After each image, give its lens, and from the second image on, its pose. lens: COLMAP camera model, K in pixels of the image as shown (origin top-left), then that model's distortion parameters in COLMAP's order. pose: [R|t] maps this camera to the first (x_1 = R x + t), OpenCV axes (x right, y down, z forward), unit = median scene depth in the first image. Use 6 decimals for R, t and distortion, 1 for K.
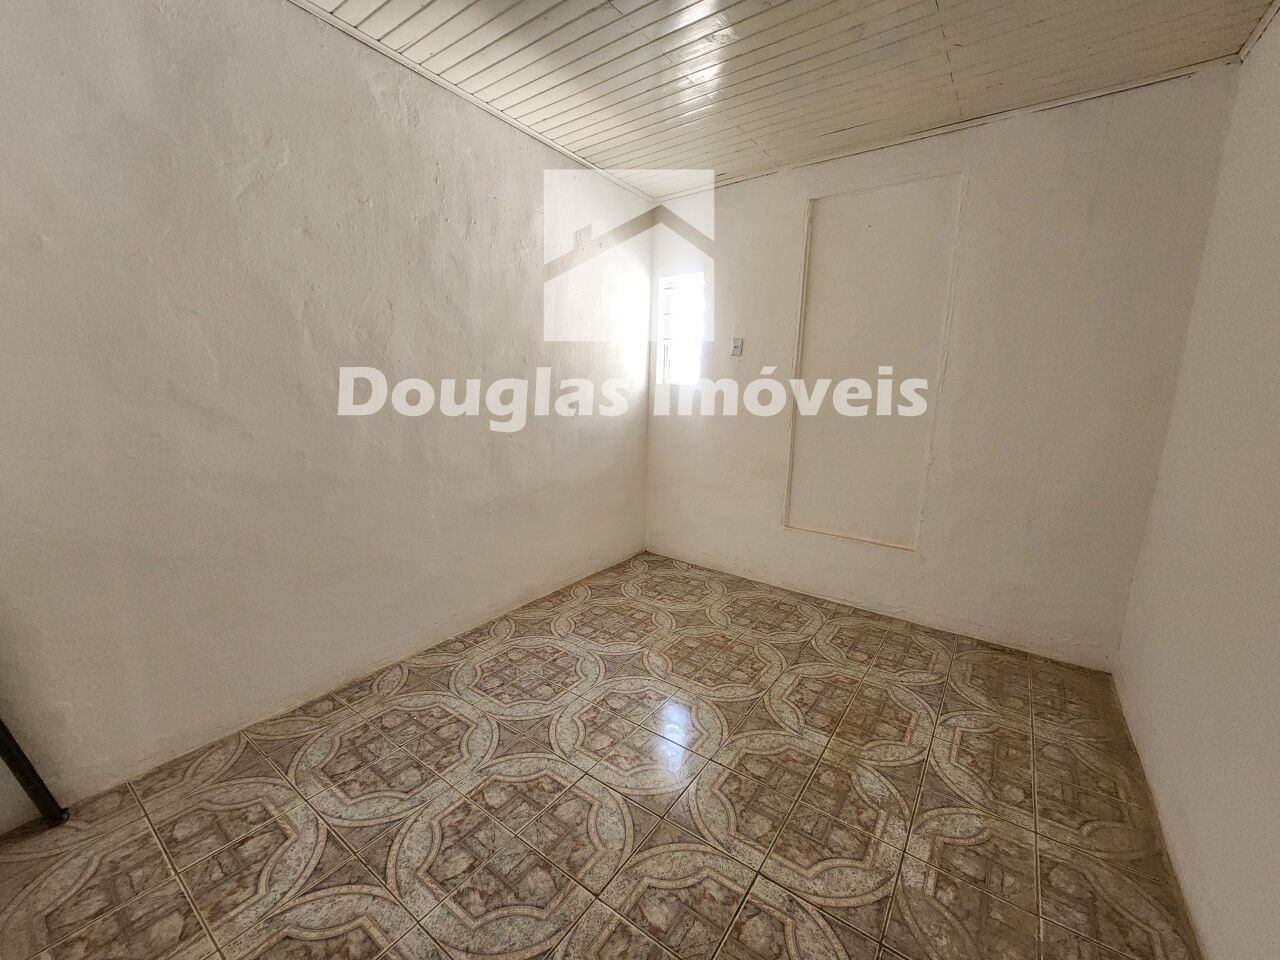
lens RADIAL K [[519.0, 0, 637.7], [0, 519.0, 484.3], [0, 0, 1]] dist [0.002224, -0.001375]
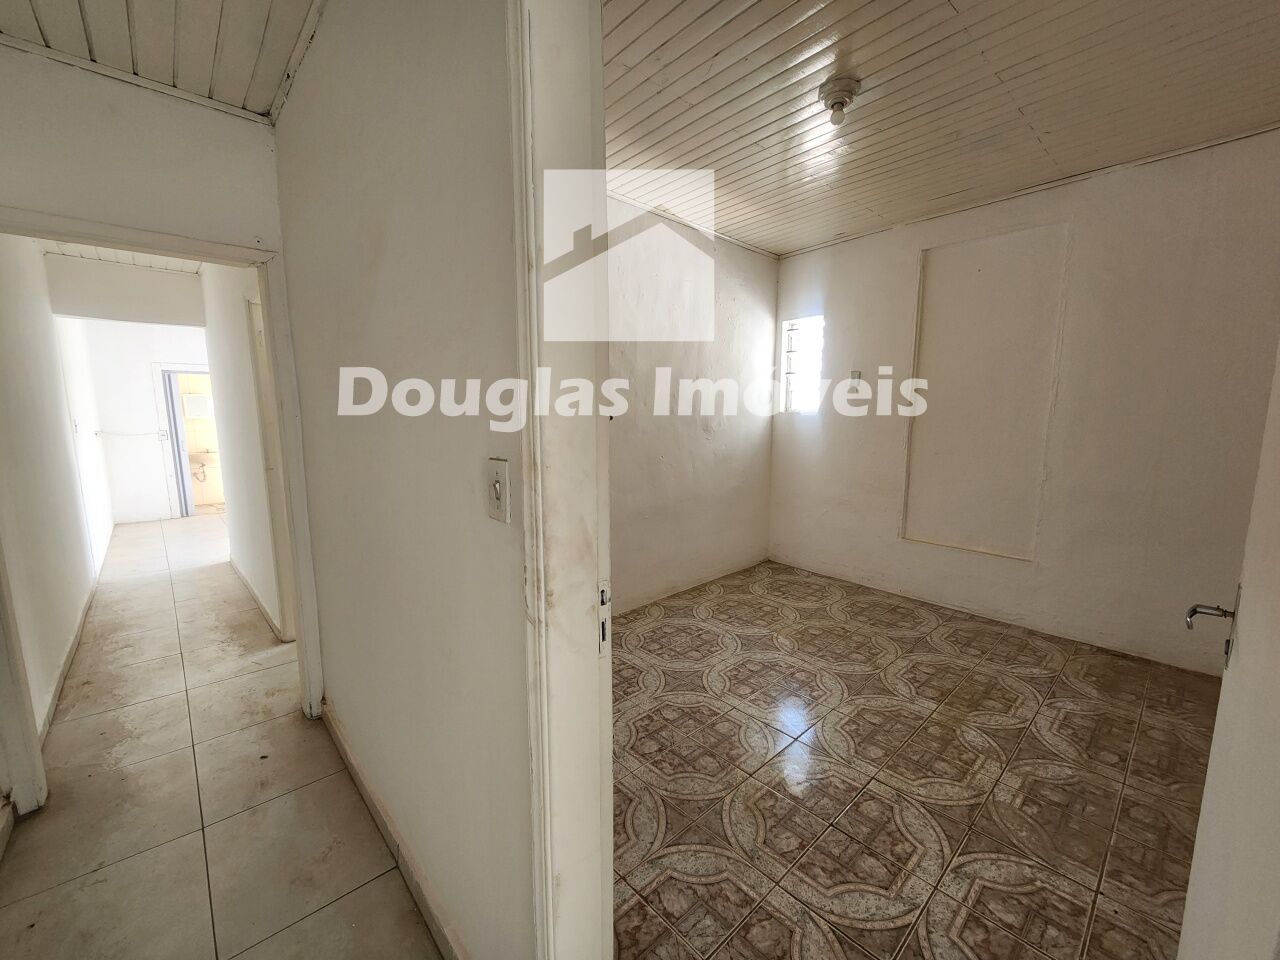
lens RADIAL K [[519.0, 0, 636.9], [0, 519.0, 482.0], [0, 0, 1]] dist [0.002224, -0.001375]
pose [[0.977946, 0.006123, -0.208770, -0.060508], [-0.017424, 0.998478, -0.052334, 0.048535], [0.208132, 0.054818, 0.976563, -0.328451]]
